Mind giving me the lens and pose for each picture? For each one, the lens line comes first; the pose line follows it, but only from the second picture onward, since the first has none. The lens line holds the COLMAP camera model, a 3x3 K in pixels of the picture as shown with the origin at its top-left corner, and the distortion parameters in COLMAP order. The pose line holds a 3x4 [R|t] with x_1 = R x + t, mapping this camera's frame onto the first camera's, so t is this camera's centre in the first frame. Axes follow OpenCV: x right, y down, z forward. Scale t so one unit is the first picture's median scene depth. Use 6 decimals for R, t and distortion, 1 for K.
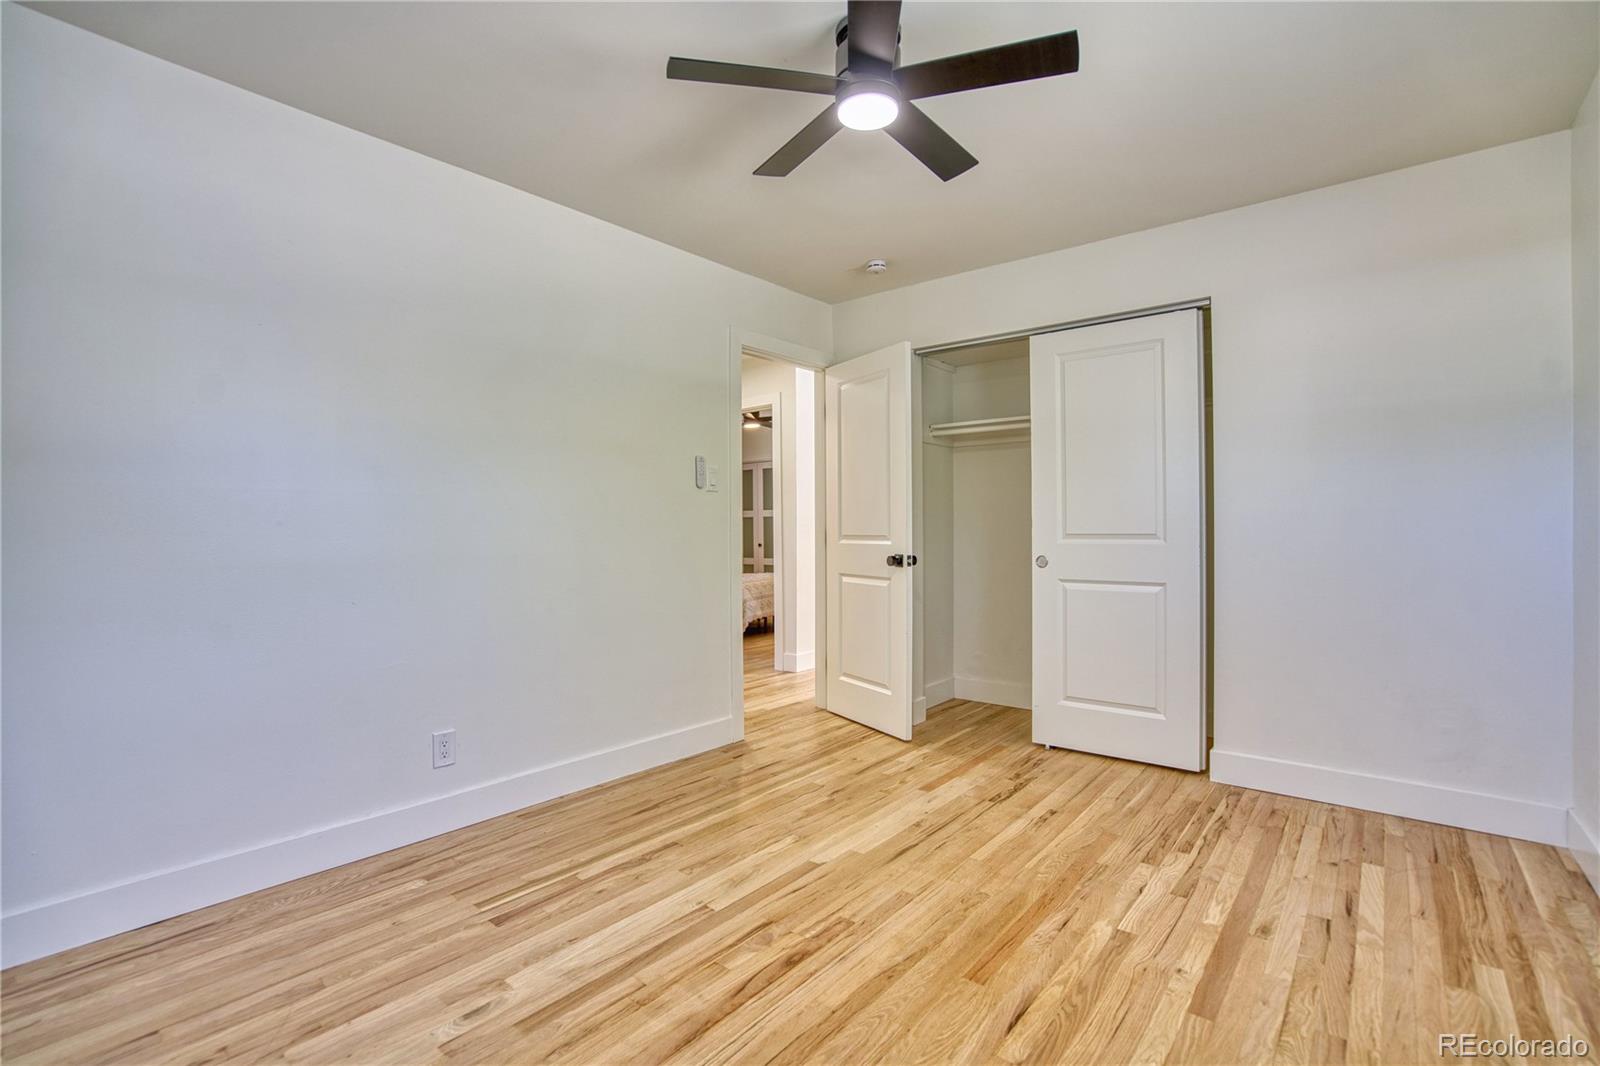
lens RADIAL K [[737.7, 0, 795.6], [0, 737.7, 536.9], [0, 0, 1]] dist [-0.043496, 0.013707]
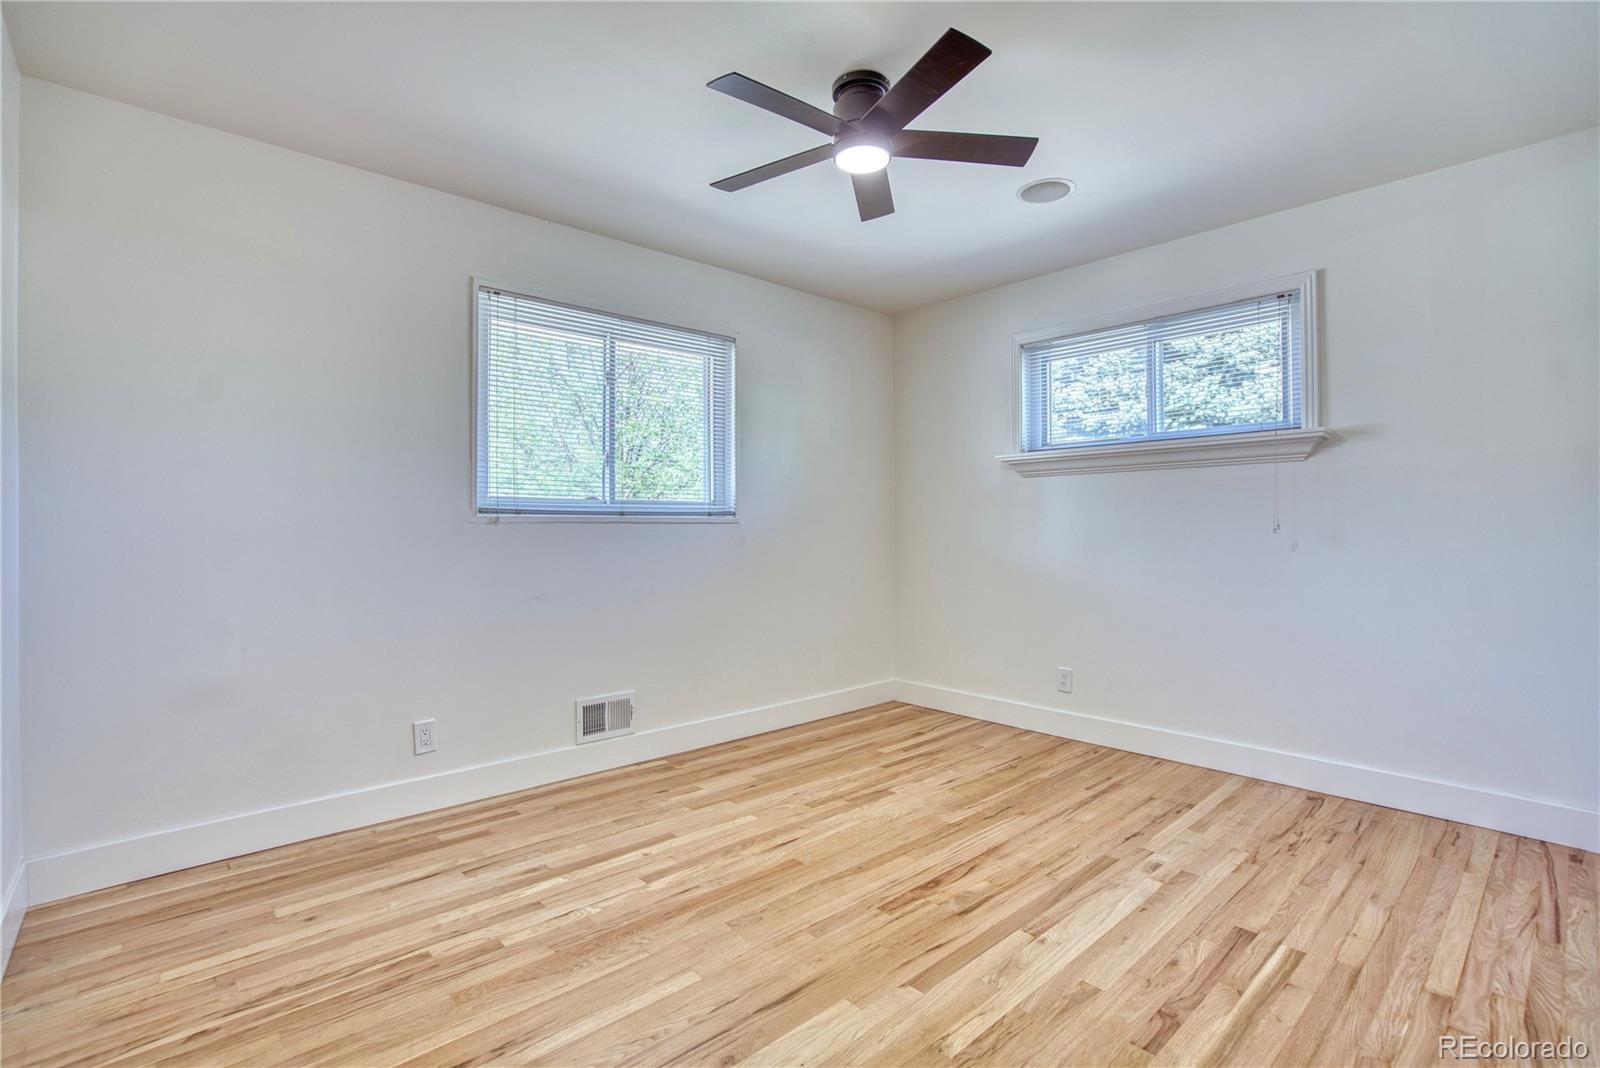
lens RADIAL K [[737.7, 0, 799.3], [0, 737.7, 528.1], [0, 0, 1]] dist [-0.043496, 0.013707]
pose [[-0.990944, 0.007209, 0.134080, 0.047718], [0.008151, 0.999946, 0.006477, -0.021305], [-0.134026, 0.007512, -0.990949, 2.030281]]
